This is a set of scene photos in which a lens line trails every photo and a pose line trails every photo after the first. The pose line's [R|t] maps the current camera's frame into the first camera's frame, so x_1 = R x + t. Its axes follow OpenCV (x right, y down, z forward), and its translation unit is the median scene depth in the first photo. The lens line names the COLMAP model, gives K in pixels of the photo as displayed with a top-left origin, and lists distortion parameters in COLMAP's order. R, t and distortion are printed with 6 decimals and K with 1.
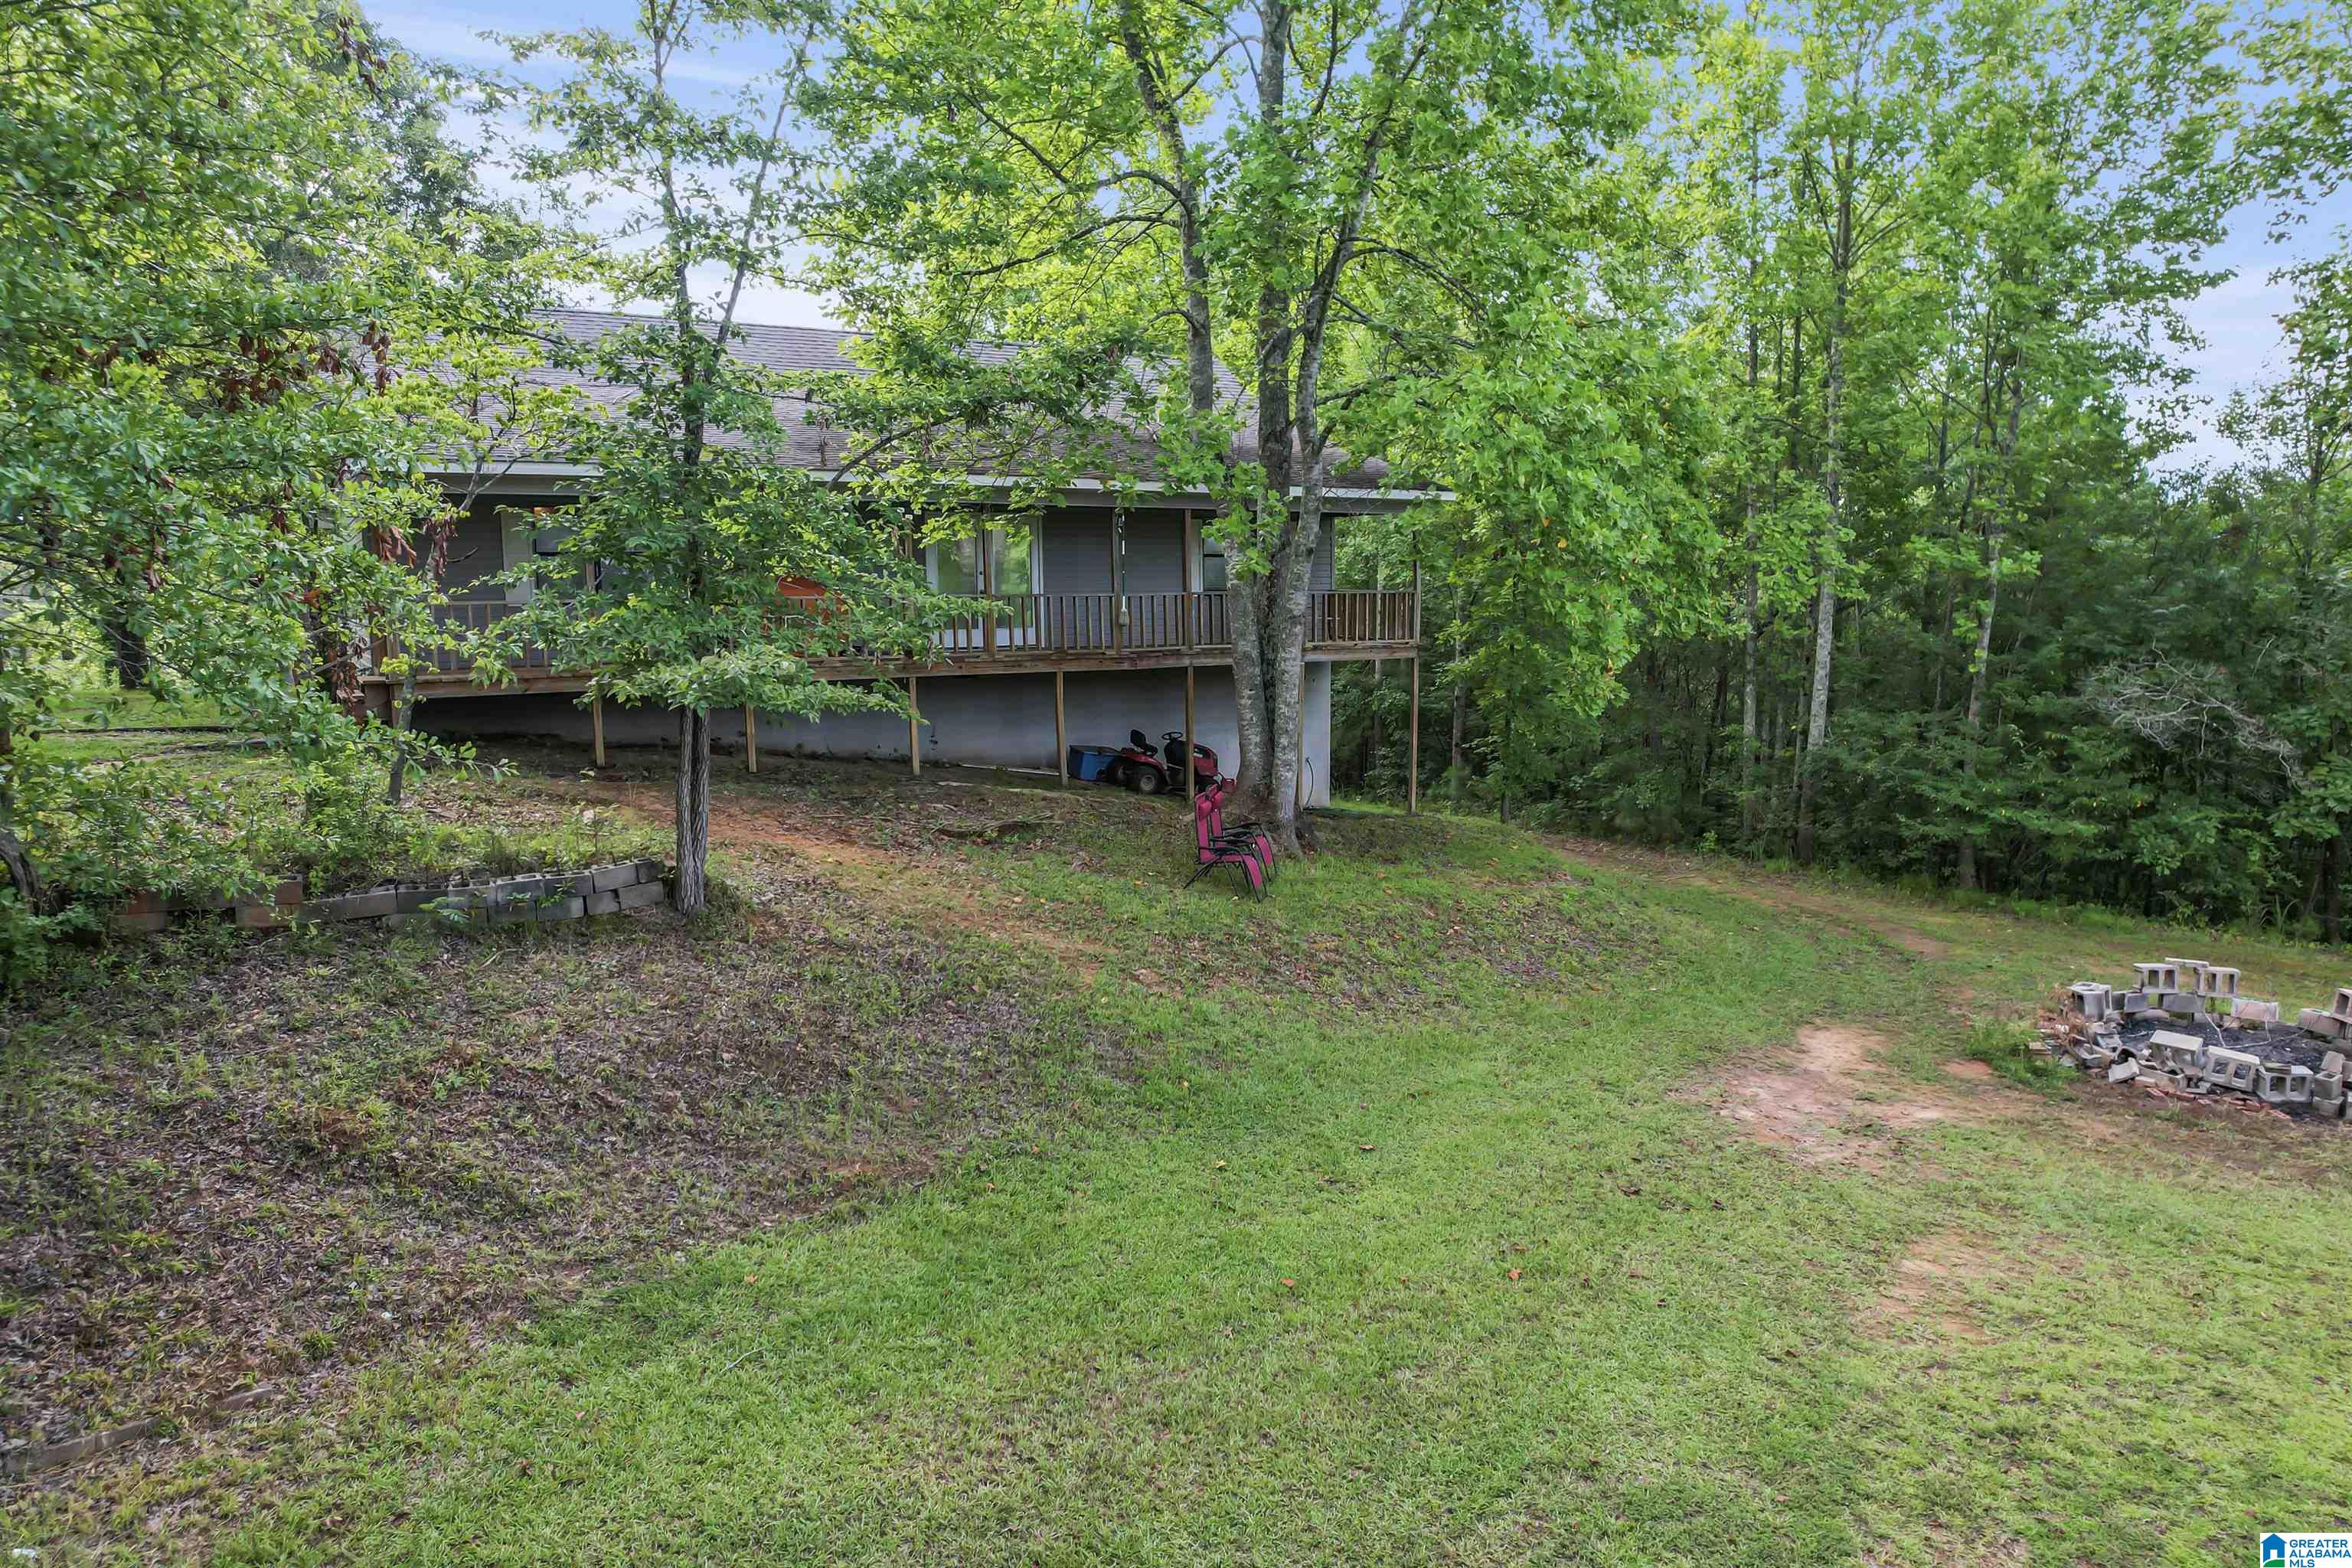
lens RADIAL K [[1549.3, 0, 1176.0], [0, 1549.3, 784.0], [0, 0, 1]] dist [-0.088685, 0.086231]
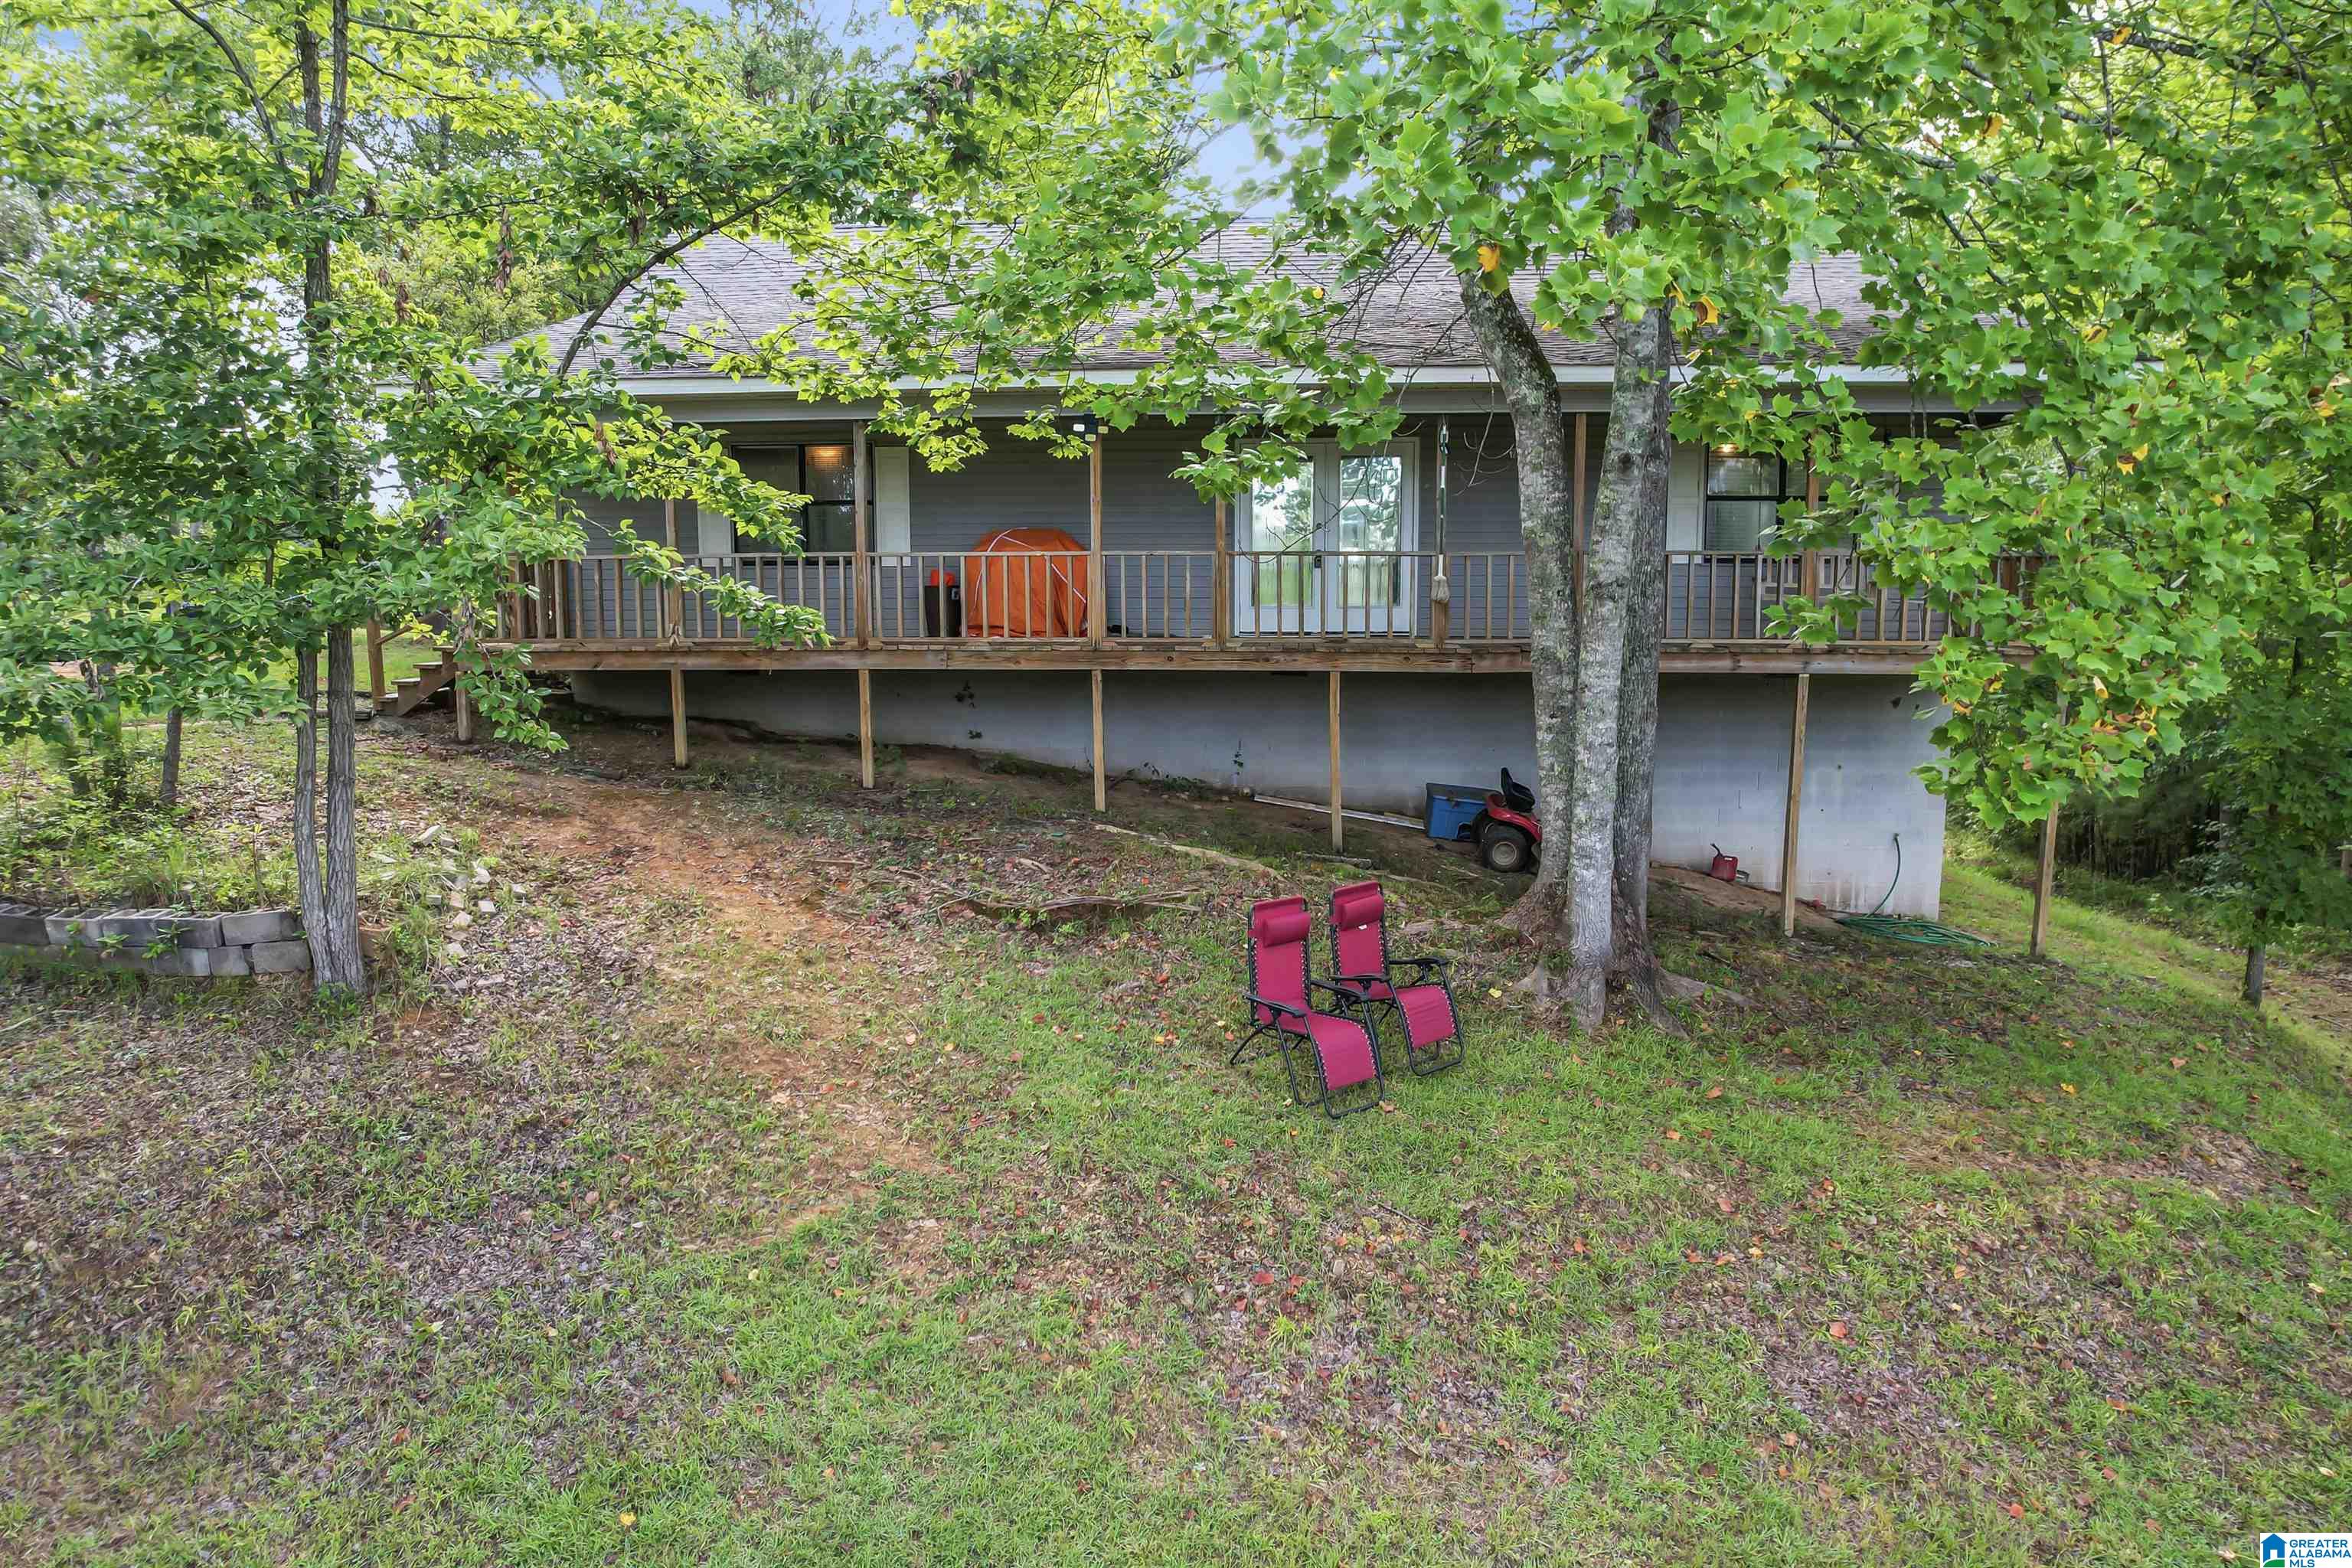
lens RADIAL K [[1549.3, 0, 1176.0], [0, 1549.3, 784.0], [0, 0, 1]] dist [-0.088685, 0.086231]
pose [[0.805558, 0.082536, -0.586741, 0.277942], [-0.079731, 0.996344, 0.030689, -0.044012], [0.587128, 0.022060, 0.809193, 0.484109]]
